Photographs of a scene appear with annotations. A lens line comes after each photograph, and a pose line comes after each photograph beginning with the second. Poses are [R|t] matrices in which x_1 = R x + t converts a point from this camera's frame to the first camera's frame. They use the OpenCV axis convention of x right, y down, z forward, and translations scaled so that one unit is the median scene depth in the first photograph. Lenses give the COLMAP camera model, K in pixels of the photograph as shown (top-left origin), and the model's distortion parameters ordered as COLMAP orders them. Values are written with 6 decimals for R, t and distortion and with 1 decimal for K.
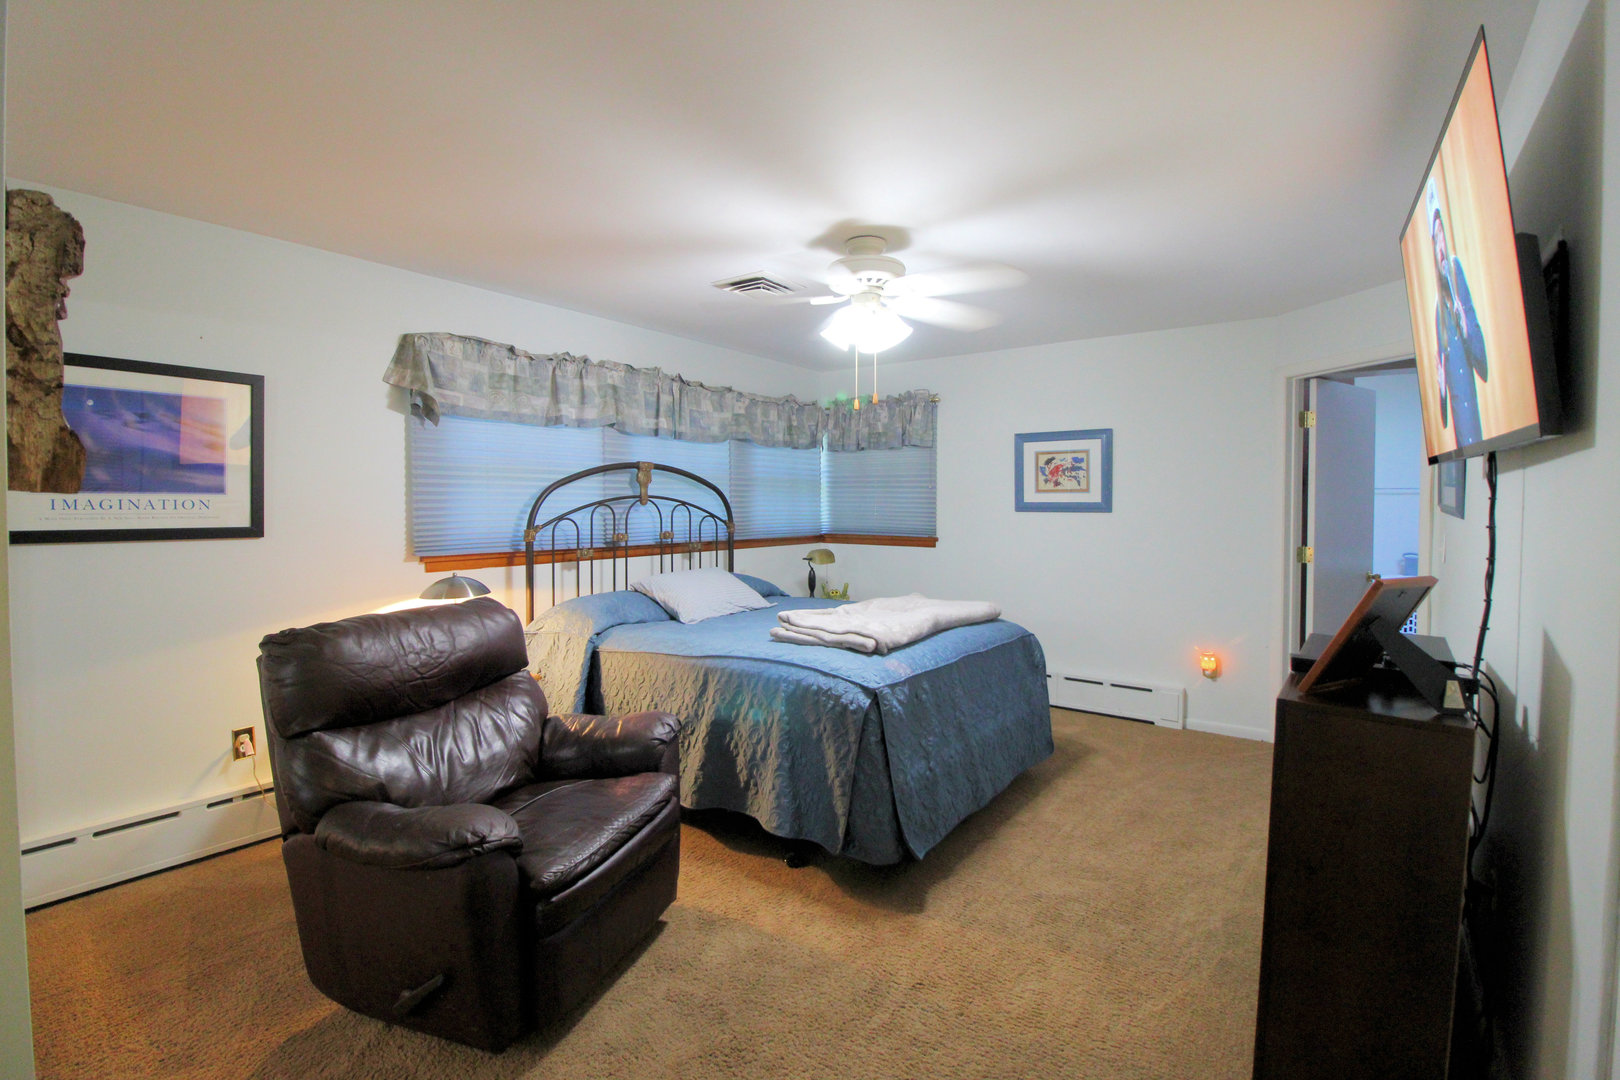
lens RADIAL K [[750.4, 0, 808.0], [0, 750.4, 525.0], [0, 0, 1]] dist [-0.000258, -0.011991]
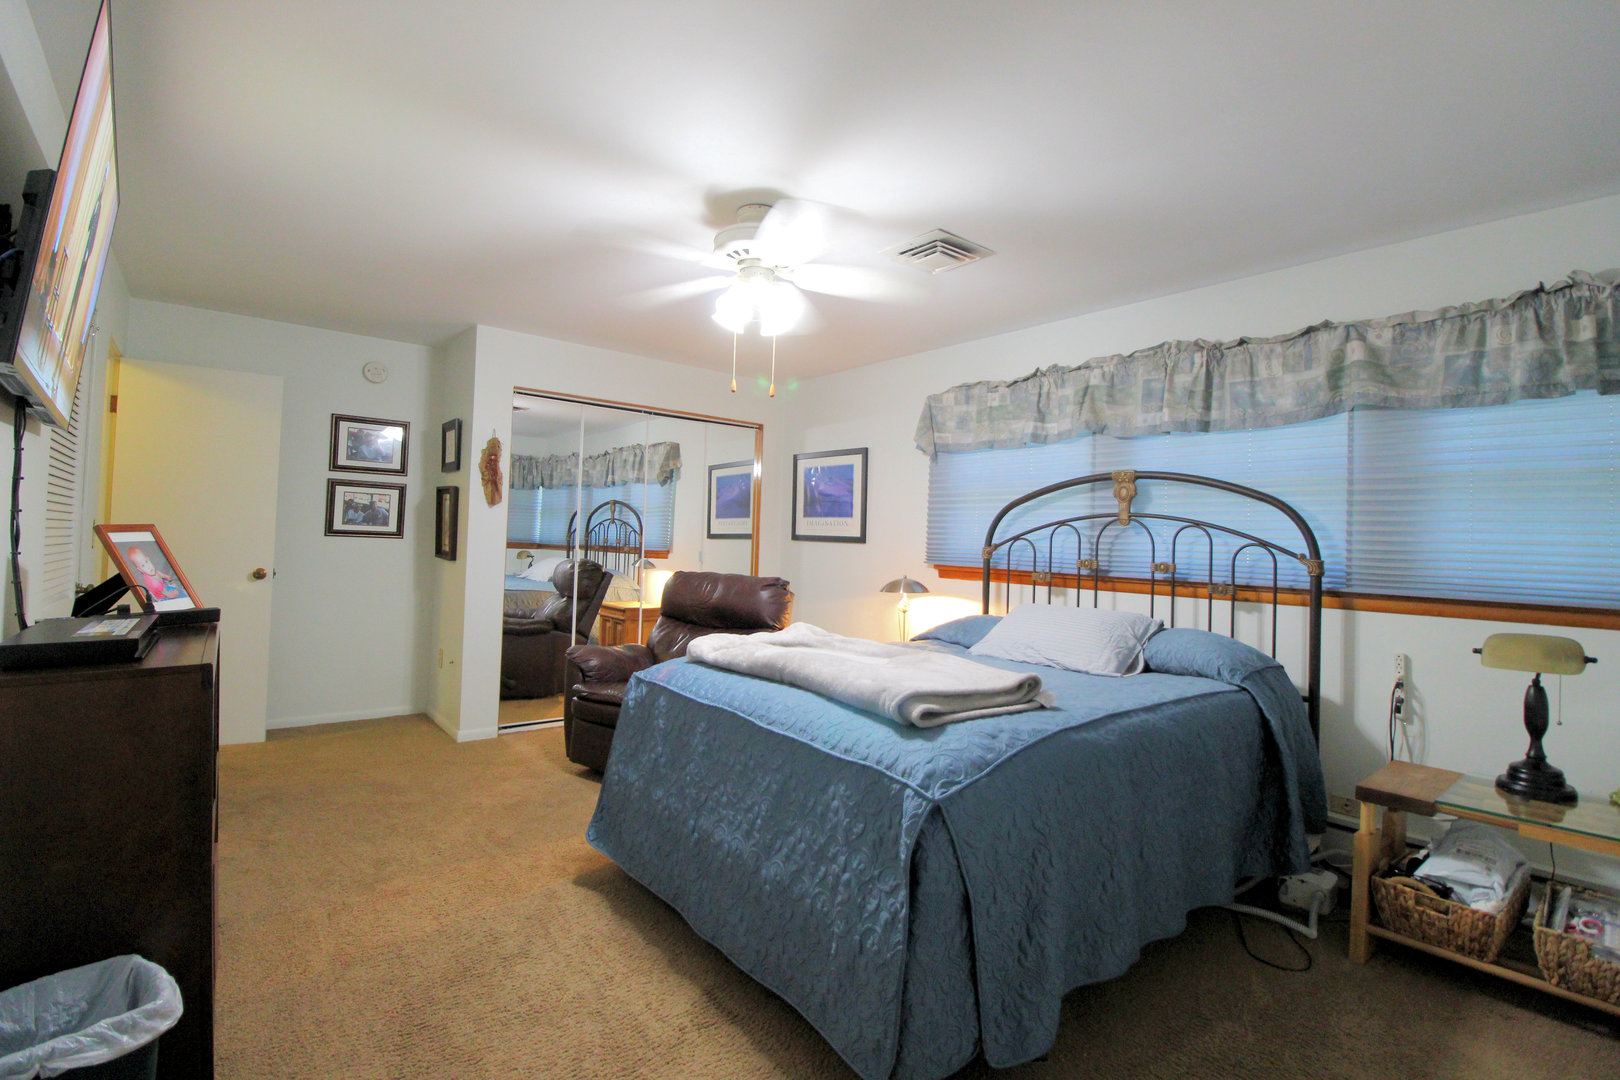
lens RADIAL K [[750.4, 0, 808.0], [0, 750.4, 525.0], [0, 0, 1]] dist [-0.000258, -0.011991]
pose [[-0.254288, 0.000508, -0.967128, 0.698664], [-0.032331, 0.999436, 0.009026, -0.026882], [0.966588, 0.033563, -0.254129, 0.978144]]
